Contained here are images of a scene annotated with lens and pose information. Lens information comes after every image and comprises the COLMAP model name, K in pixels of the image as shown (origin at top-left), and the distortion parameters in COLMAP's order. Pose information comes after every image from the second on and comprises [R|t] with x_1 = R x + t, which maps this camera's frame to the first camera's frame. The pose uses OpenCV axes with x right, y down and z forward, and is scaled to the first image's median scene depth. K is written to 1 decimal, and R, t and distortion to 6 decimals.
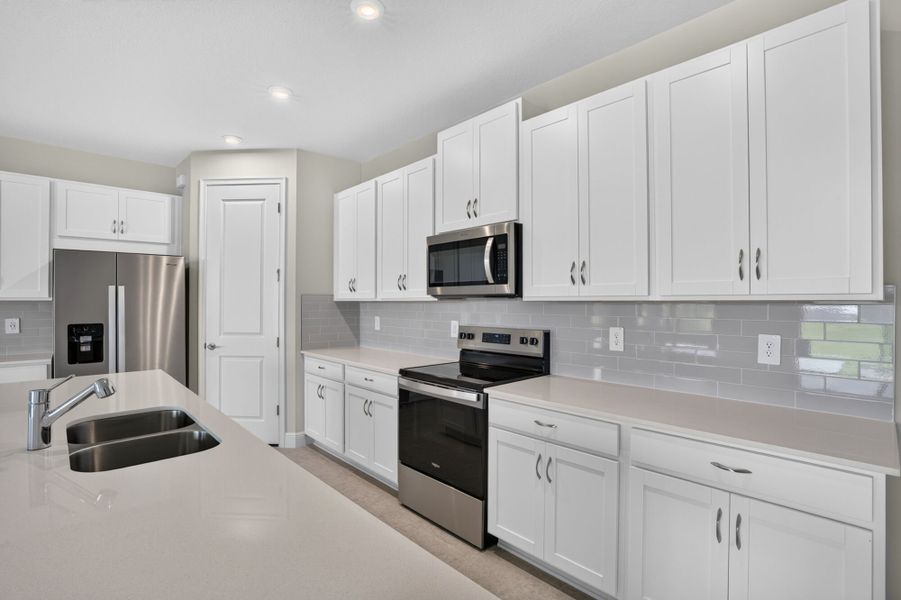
lens RADIAL K [[417.9, 0, 451.0], [0, 417.9, 297.9], [0, 0, 1]] dist [-0.029964, 0.000202]
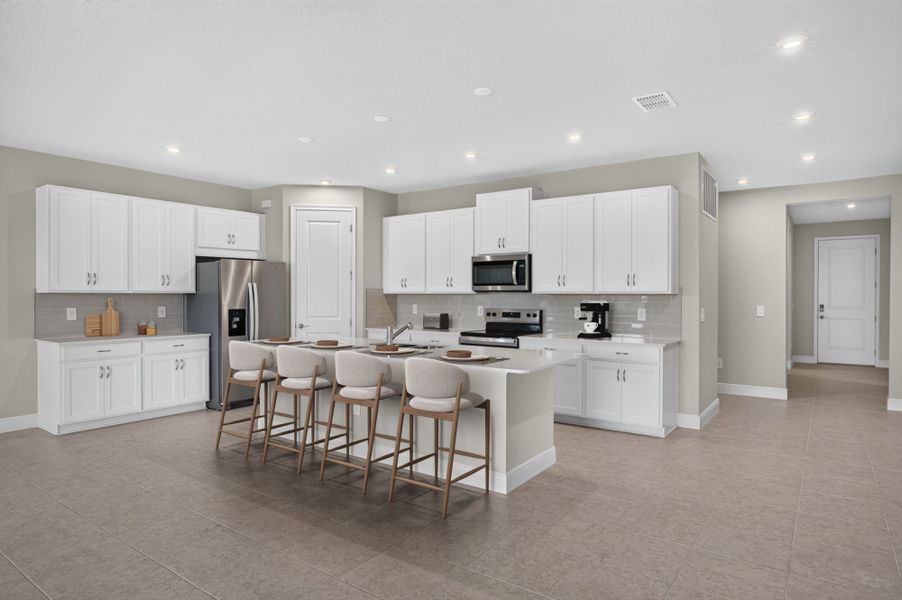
lens RADIAL K [[521.6, 0, 451.0], [0, 521.6, 300.0], [0, 0, 1]] dist [0.002235, 0.000669]
pose [[0.980884, -0.001799, 0.194585, -0.562476], [-0.002181, 0.999793, 0.020238, -0.010279], [-0.194581, -0.020275, 0.980677, -1.100292]]
